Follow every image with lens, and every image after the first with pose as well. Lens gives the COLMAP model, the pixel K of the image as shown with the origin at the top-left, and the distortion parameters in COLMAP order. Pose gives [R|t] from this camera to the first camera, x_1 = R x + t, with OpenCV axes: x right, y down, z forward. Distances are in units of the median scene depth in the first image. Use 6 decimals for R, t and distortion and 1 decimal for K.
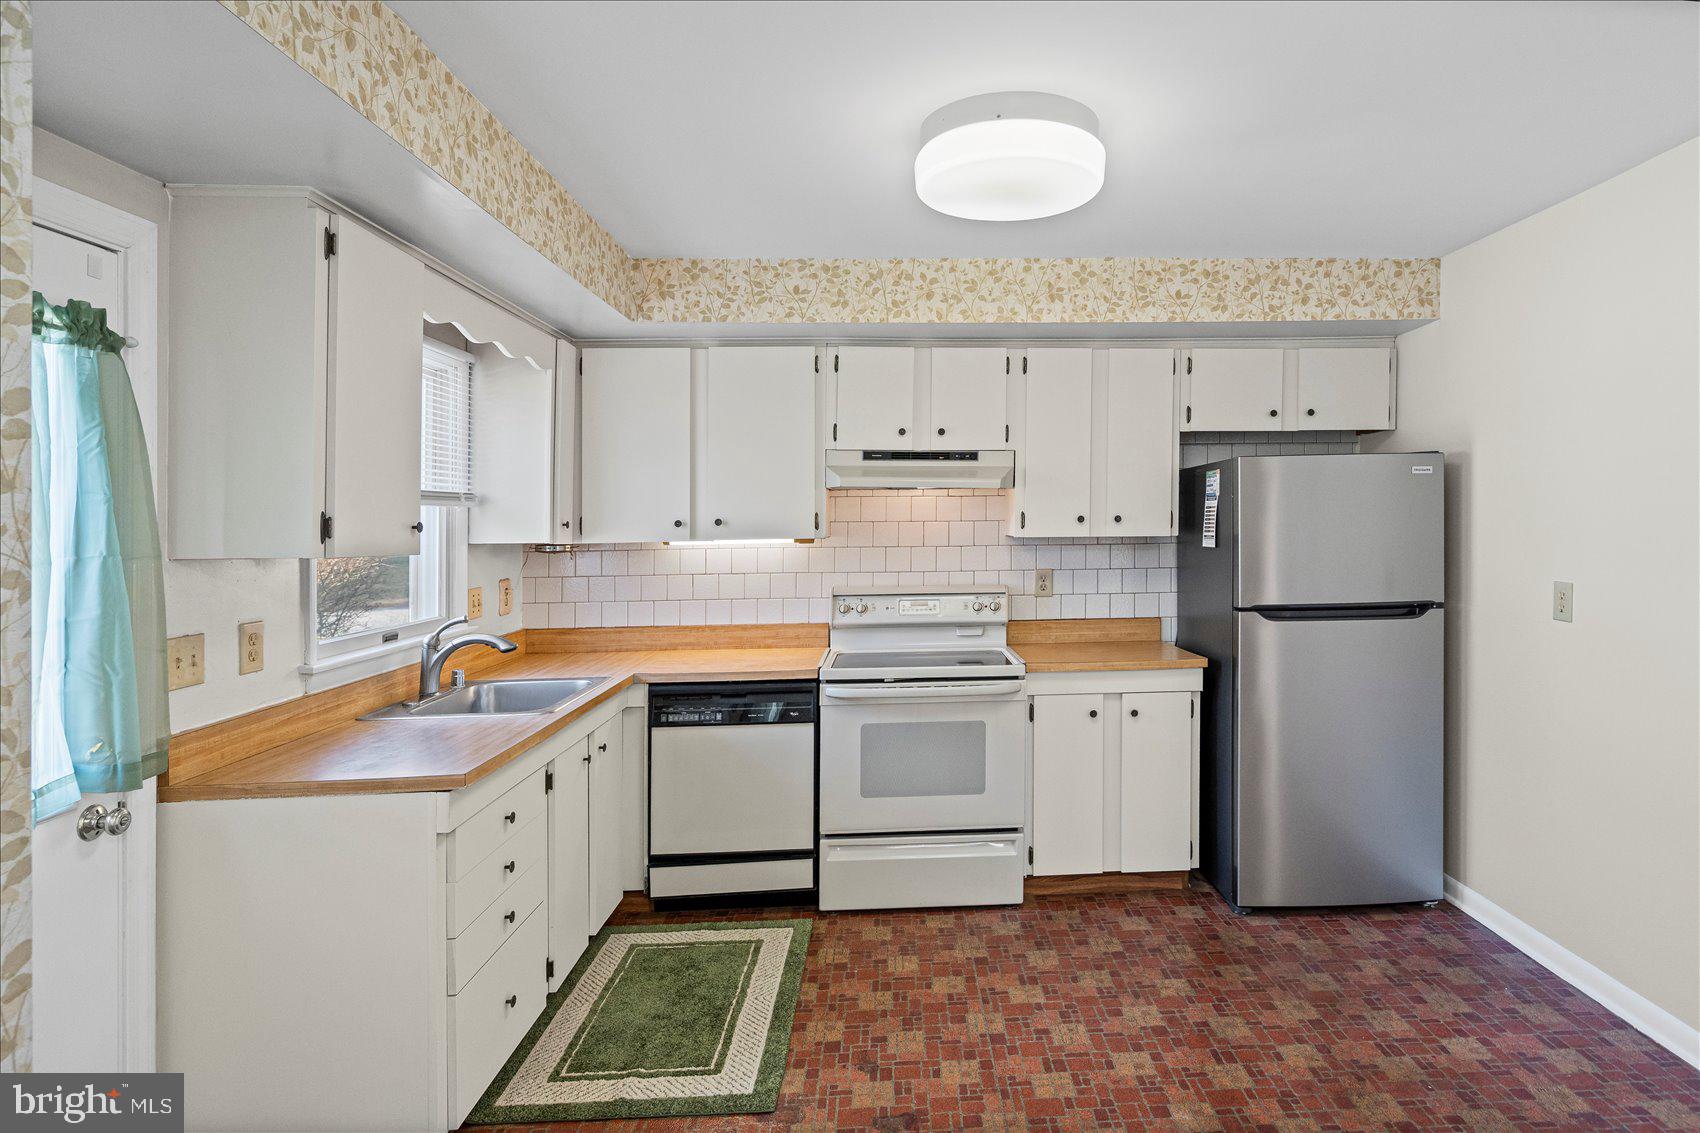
lens RADIAL K [[924.4, 0, 957.1], [0, 924.4, 523.5], [0, 0, 1]] dist [-0.000863, 0.000217]
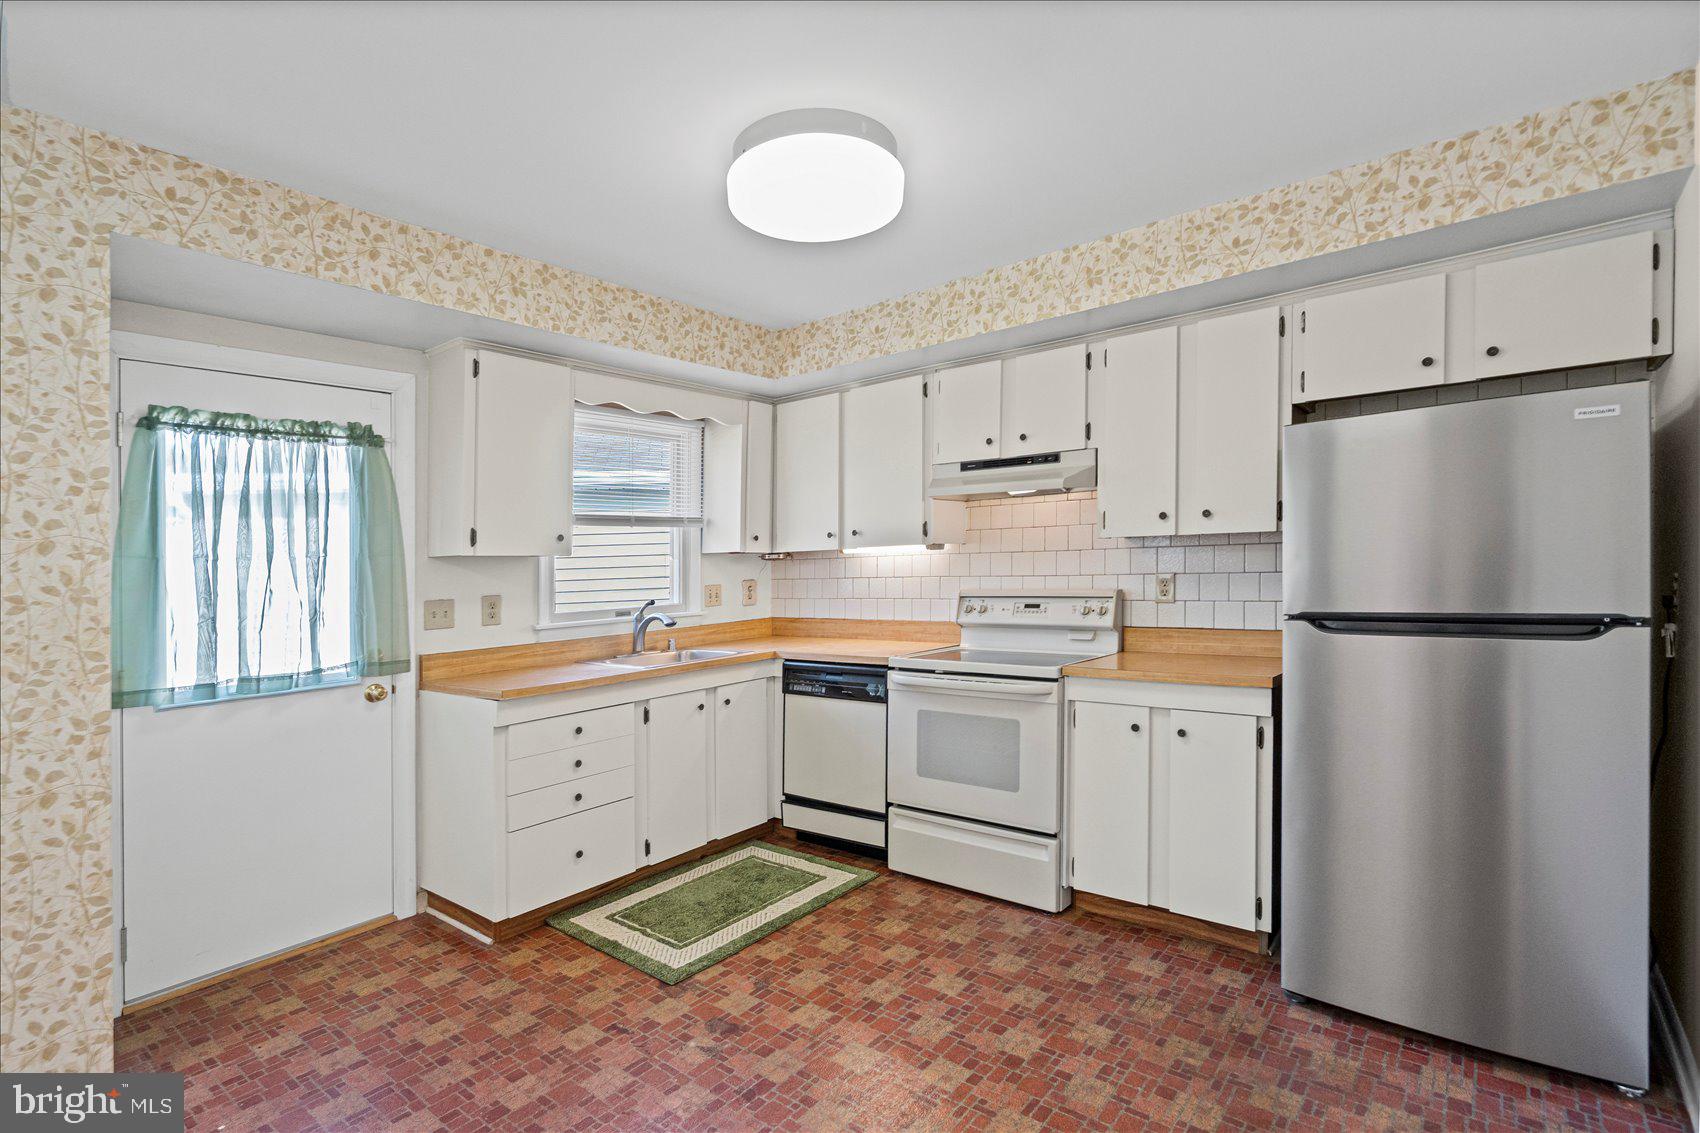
lens RADIAL K [[822.8, 0, 853.3], [0, 822.8, 548.9], [0, 0, 1]] dist [0.000069, 0.000230]
pose [[0.736537, -0.021778, -0.676046, 0.495927], [0.020587, 0.999740, -0.009777, 0.031923], [0.676084, -0.006717, 0.736794, 0.216392]]
